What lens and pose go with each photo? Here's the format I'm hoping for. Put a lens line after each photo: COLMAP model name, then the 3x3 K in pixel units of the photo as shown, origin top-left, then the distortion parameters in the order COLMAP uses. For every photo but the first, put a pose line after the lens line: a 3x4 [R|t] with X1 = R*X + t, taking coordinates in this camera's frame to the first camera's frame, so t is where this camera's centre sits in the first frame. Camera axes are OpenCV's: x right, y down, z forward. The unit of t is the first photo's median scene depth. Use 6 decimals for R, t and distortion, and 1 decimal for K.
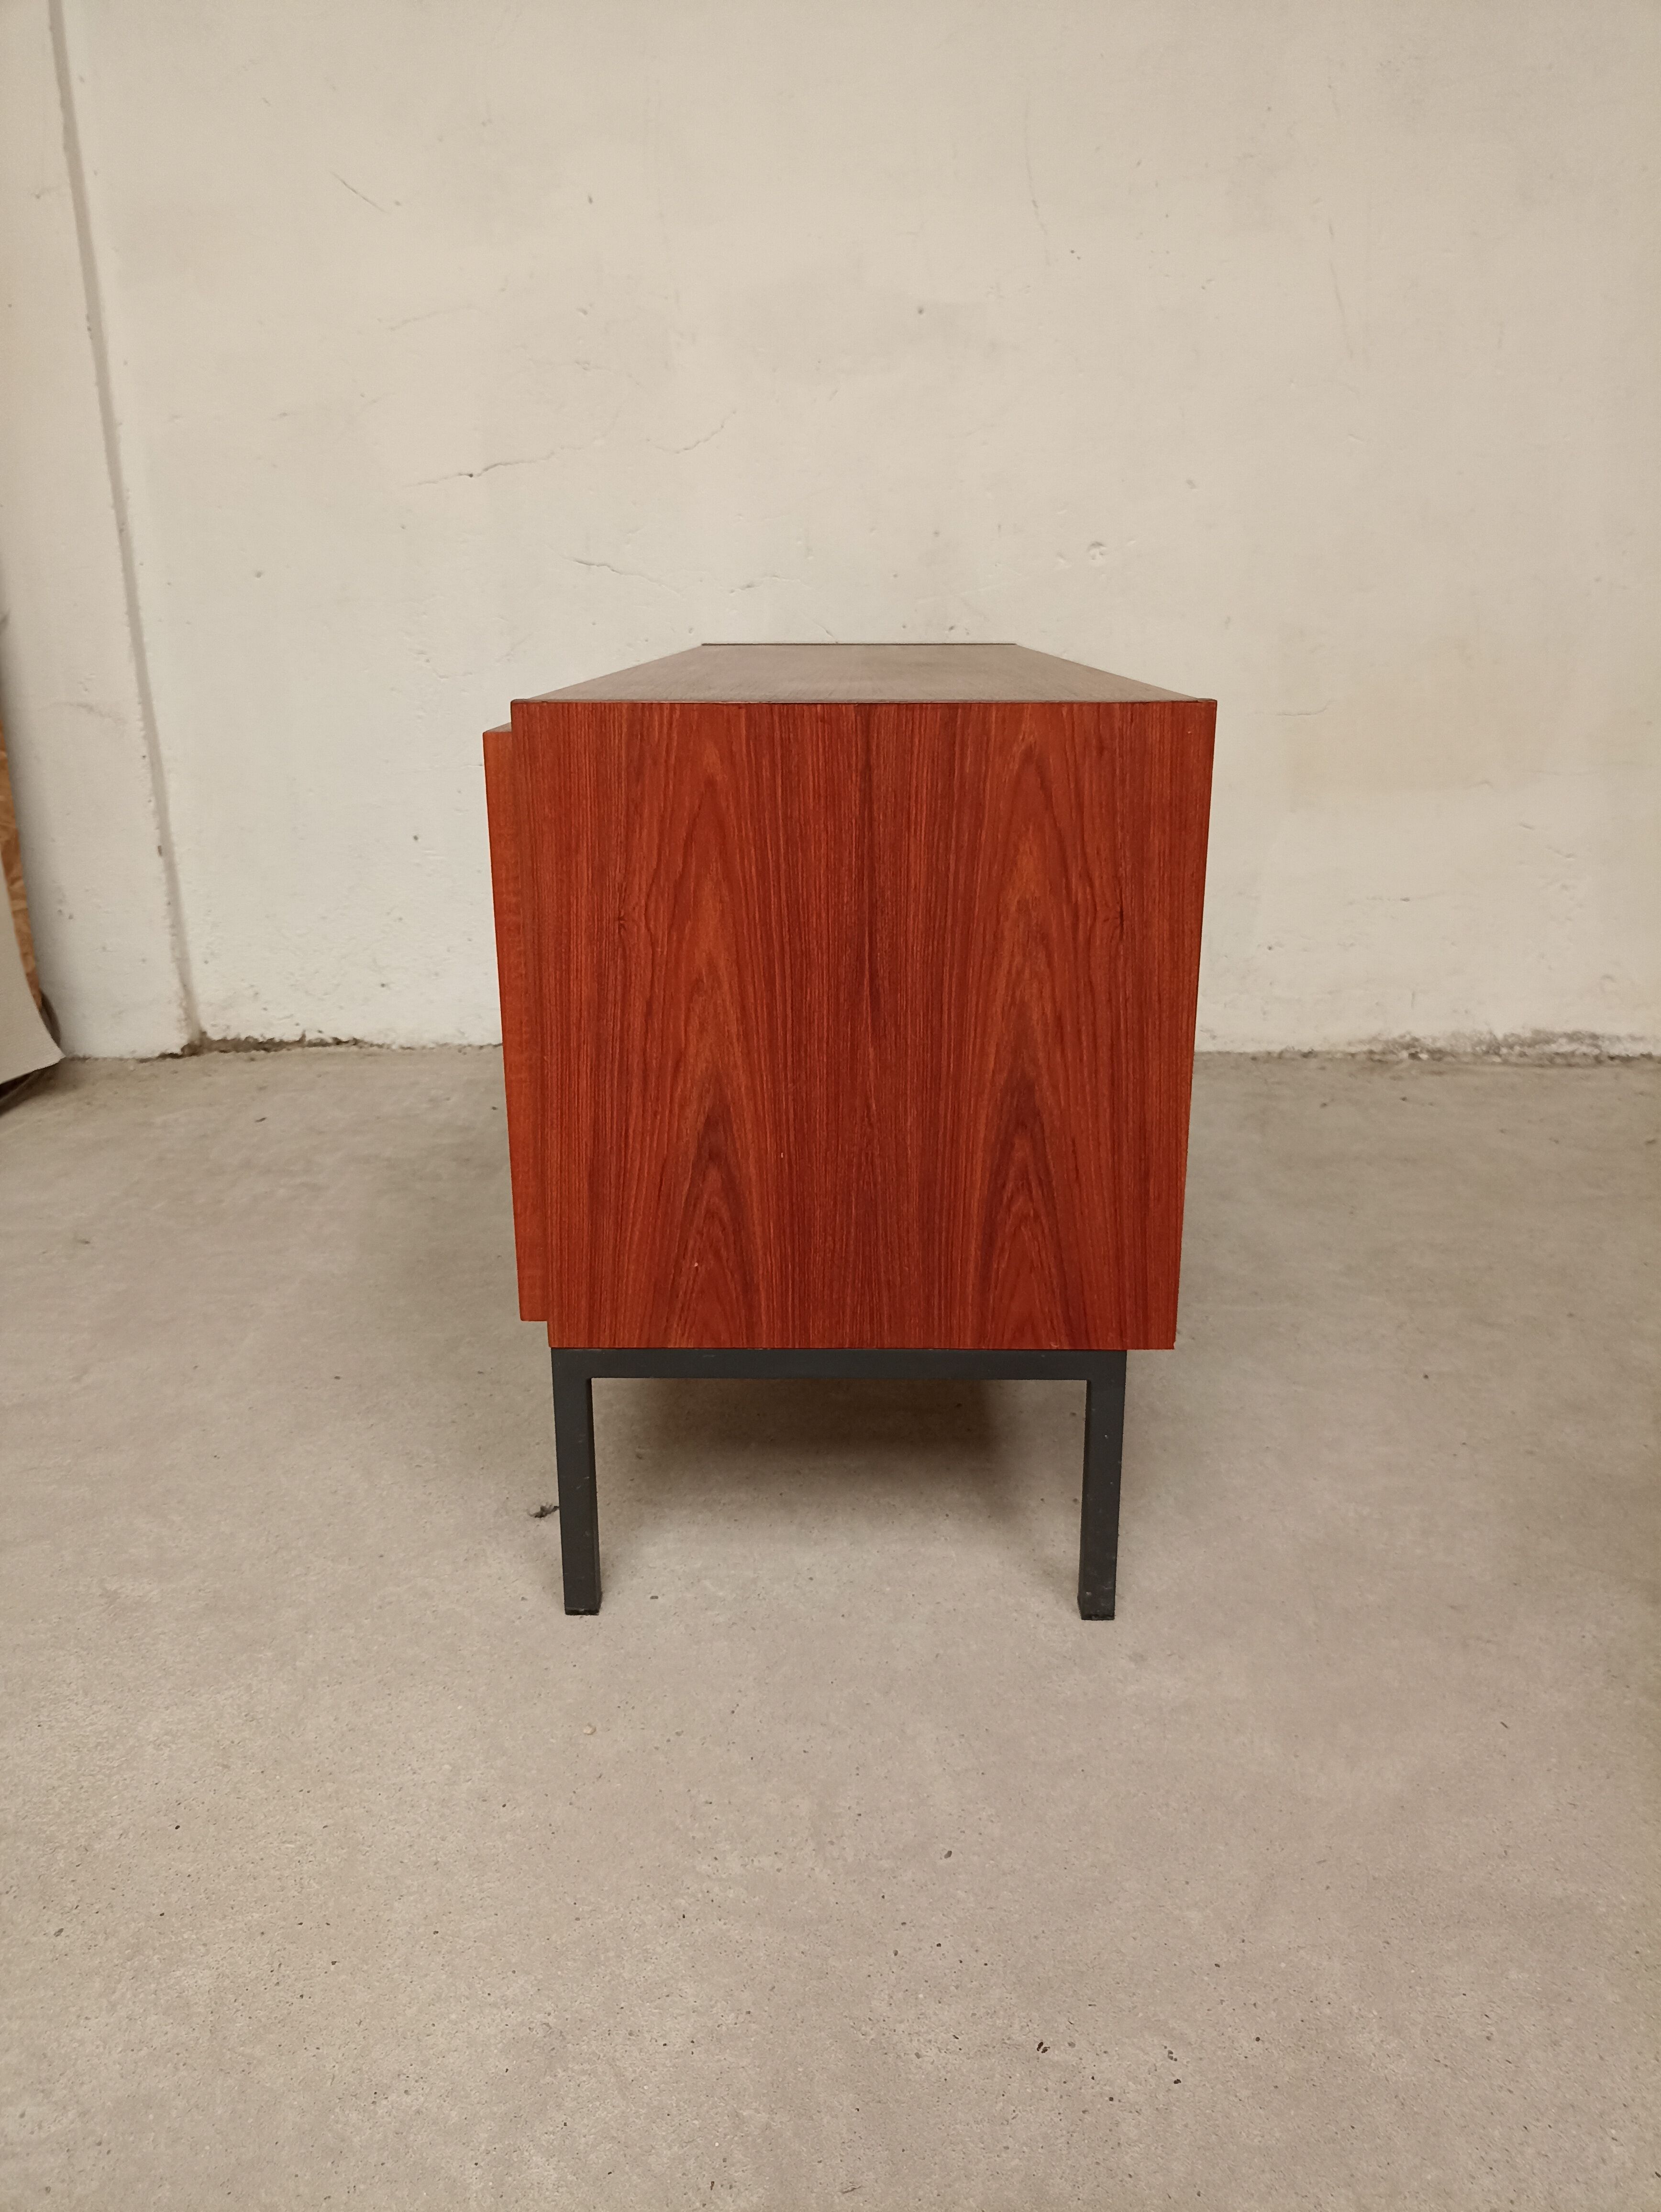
lens RADIAL K [[1626.9, 0, 842.2], [0, 1626.9, 1116.0], [0, 0, 1]] dist [0.001503, 0.002841]
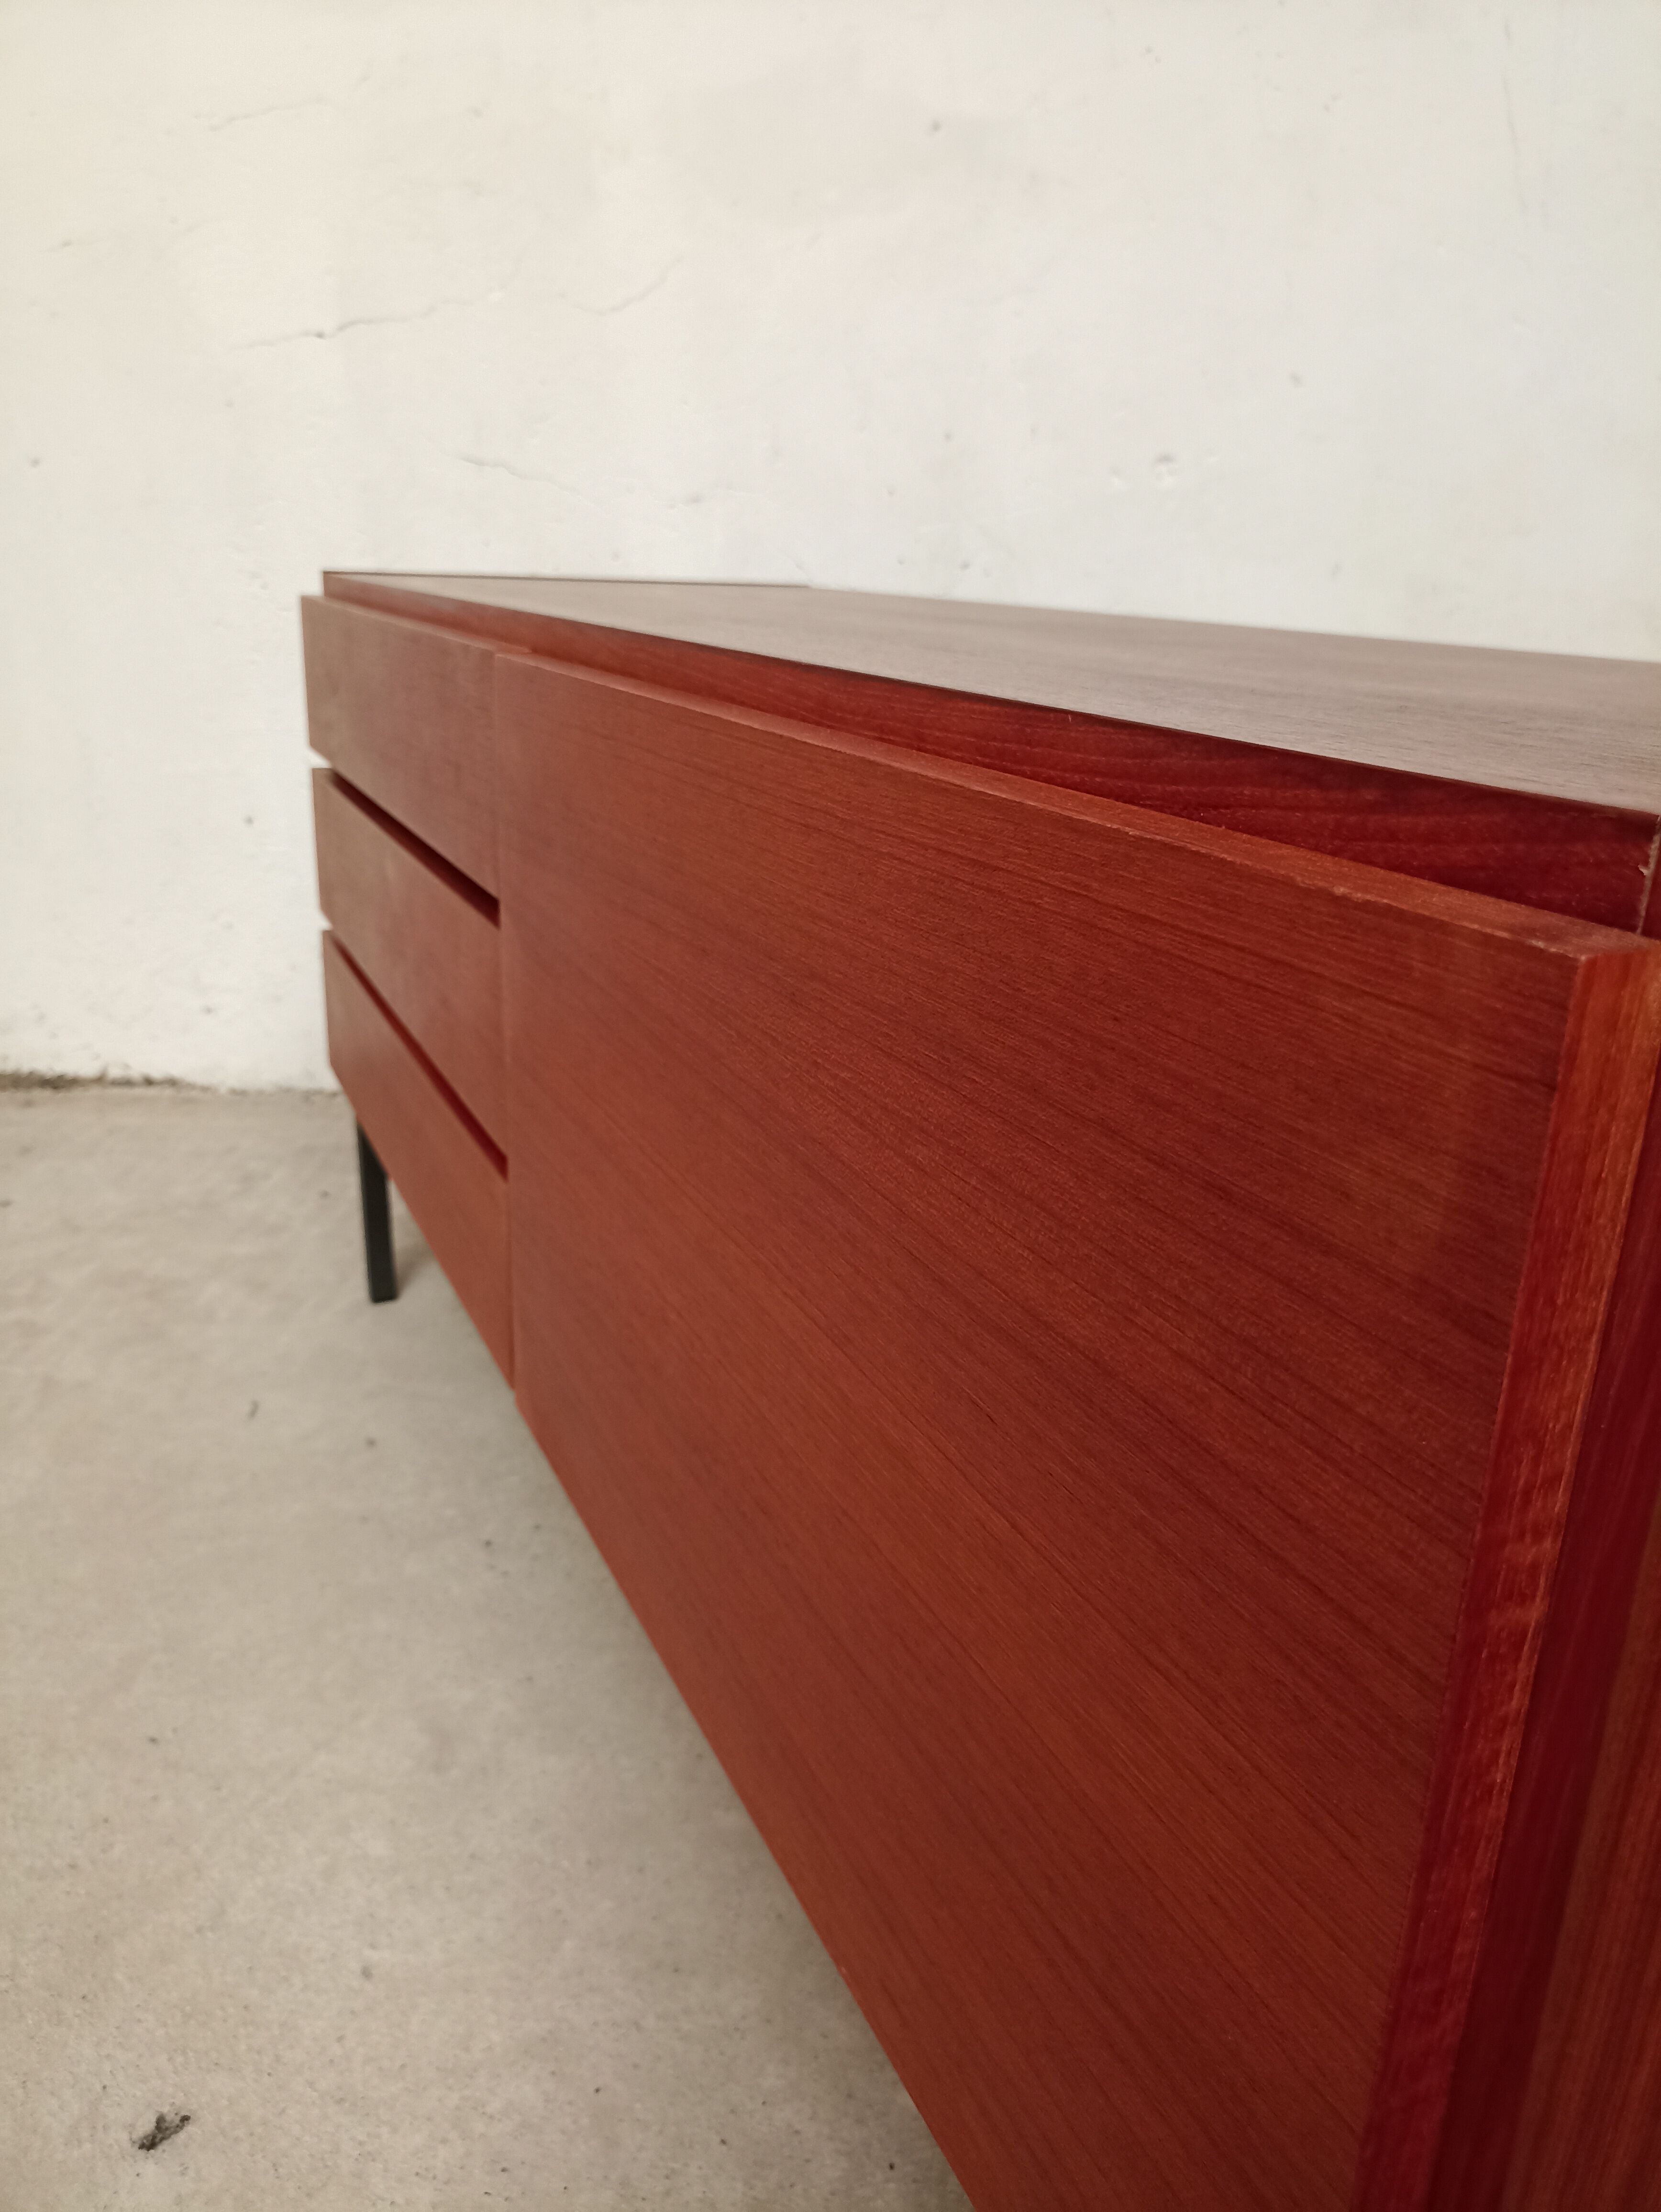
lens RADIAL K [[1658.5, 0, 843.0], [0, 1658.5, 1104.4], [0, 0, 1]] dist [-0.005057, 0.010505]
pose [[0.999423, 0.033932, 0.001751, 0.021774], [-0.033956, 0.999285, 0.016625, -0.076244], [-0.001185, -0.016675, 0.999860, 0.281644]]
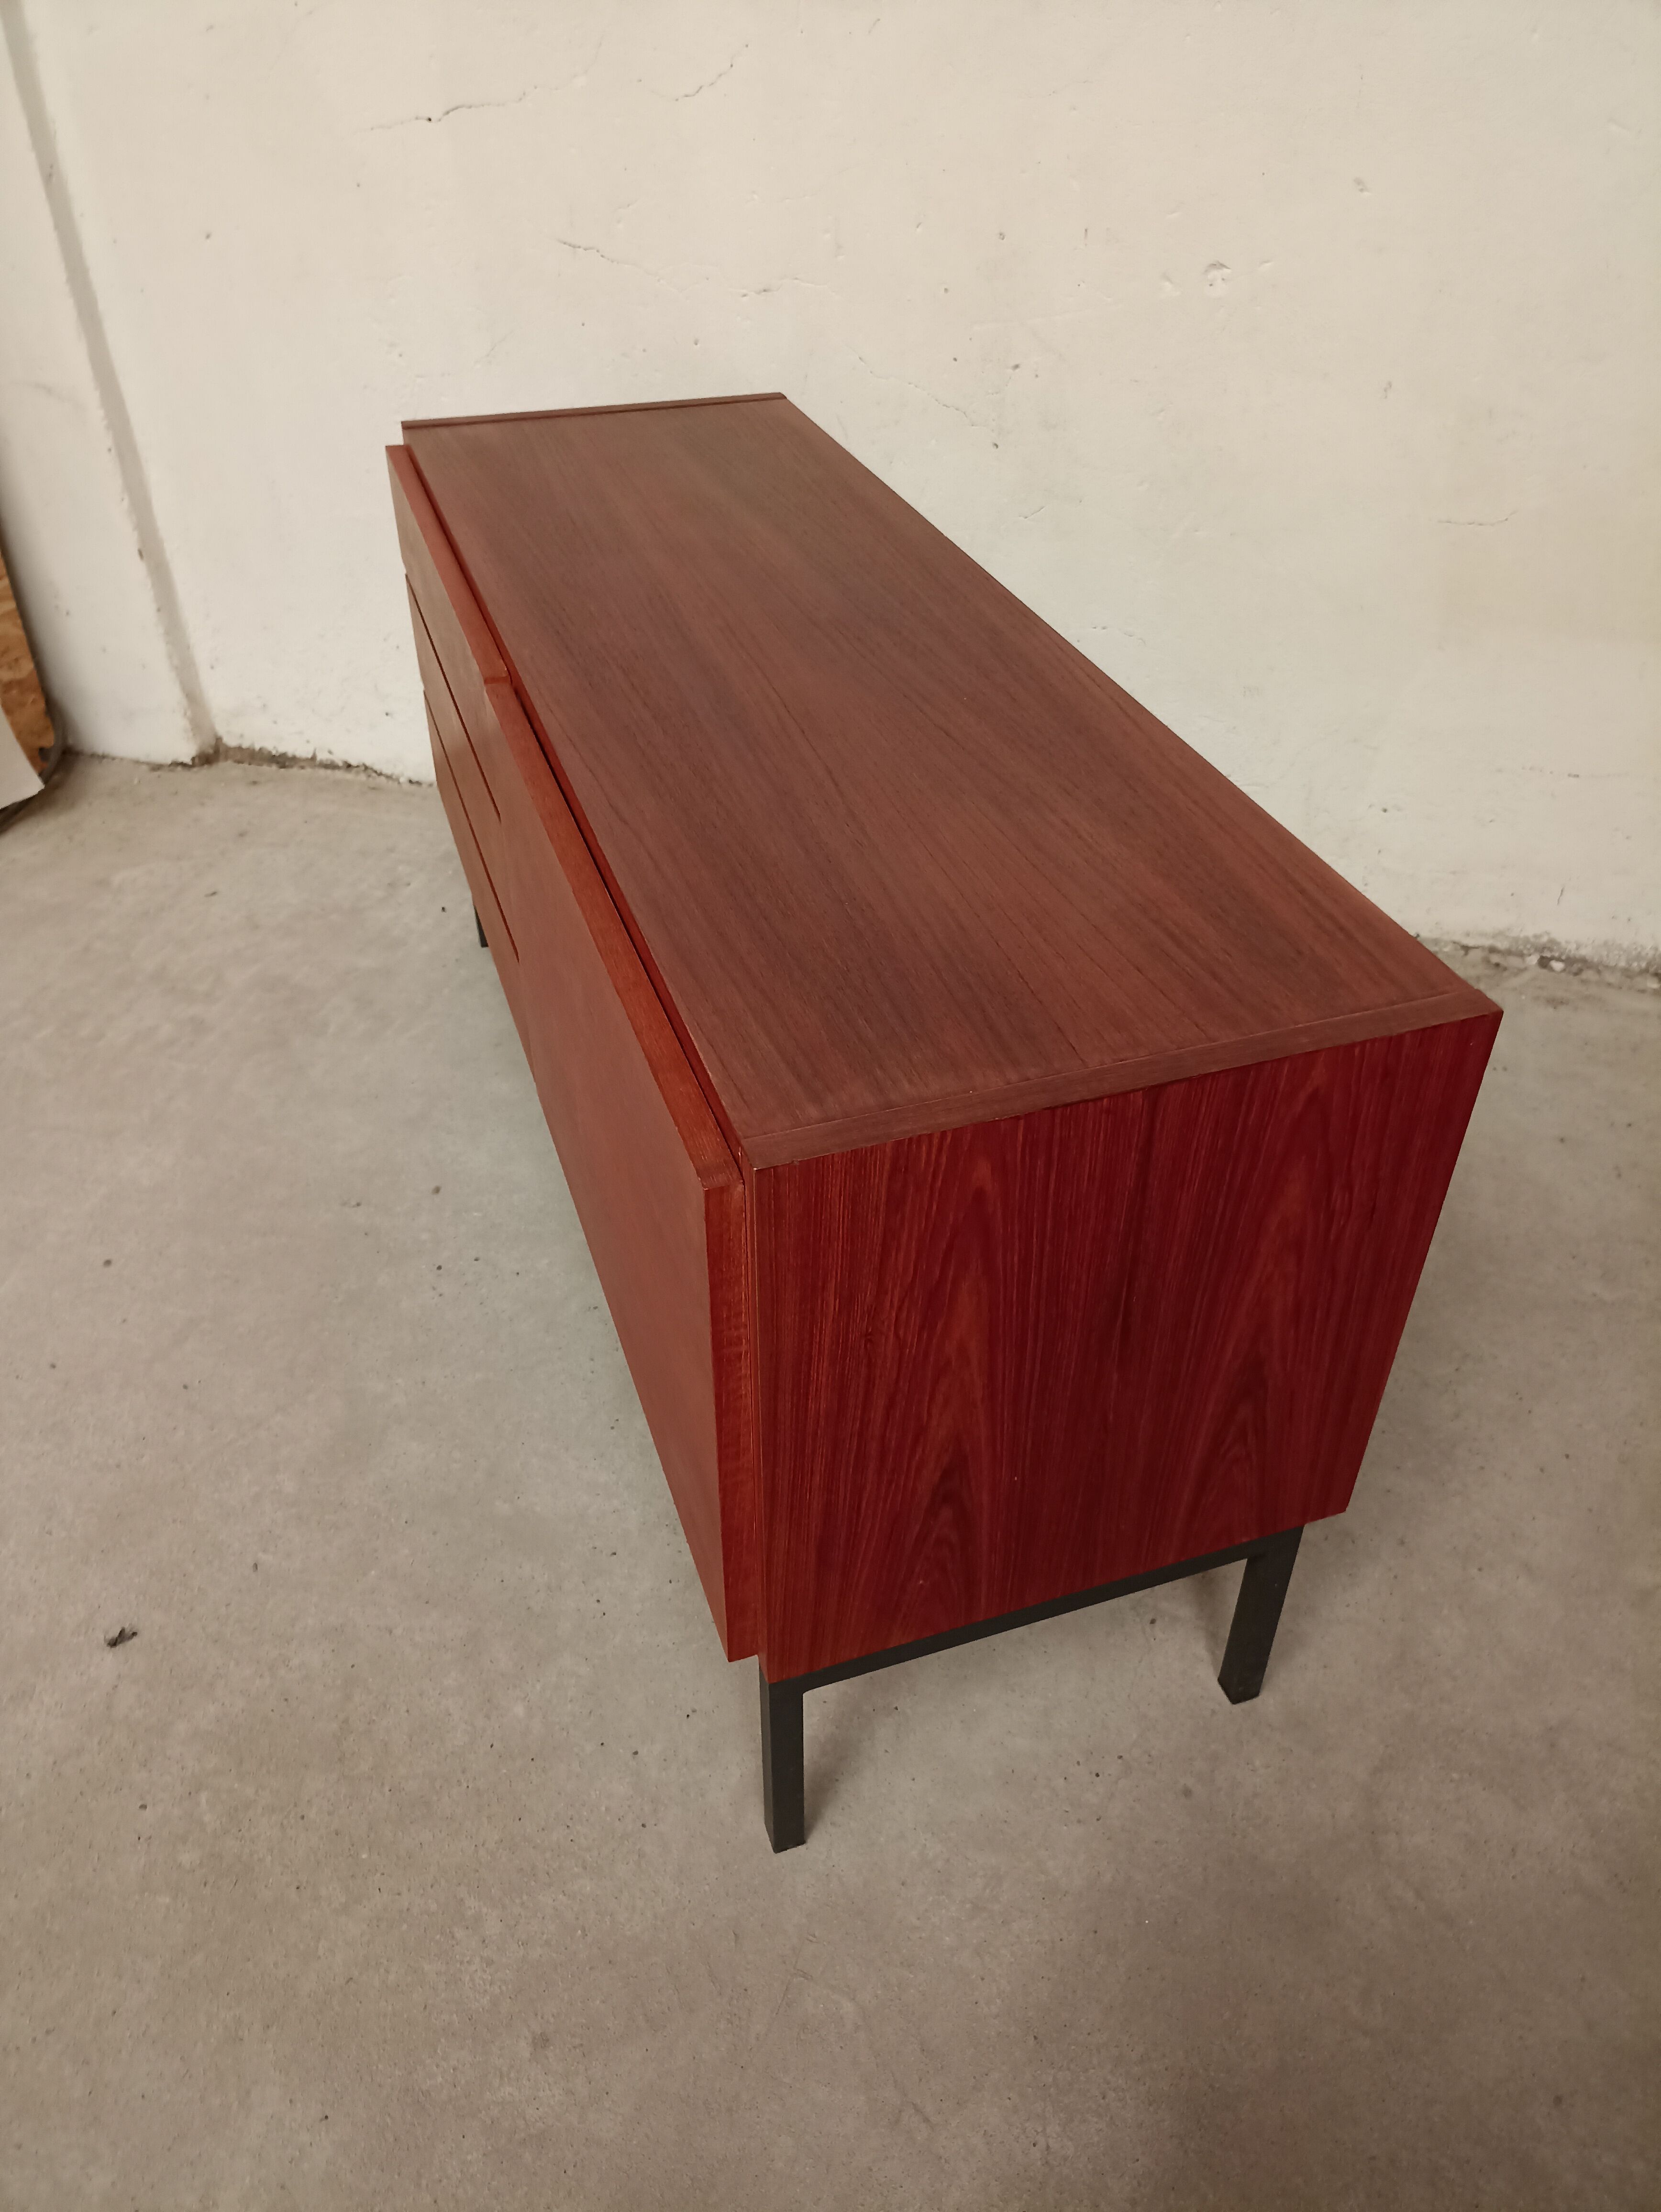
lens RADIAL K [[1626.9, 0, 842.2], [0, 1626.9, 1116.0], [0, 0, 1]] dist [0.001503, 0.002841]
pose [[0.964327, 0.173195, -0.200191, 0.242343], [-0.093516, 0.930386, 0.354452, -0.280706], [0.247644, -0.323087, 0.913393, 0.193976]]
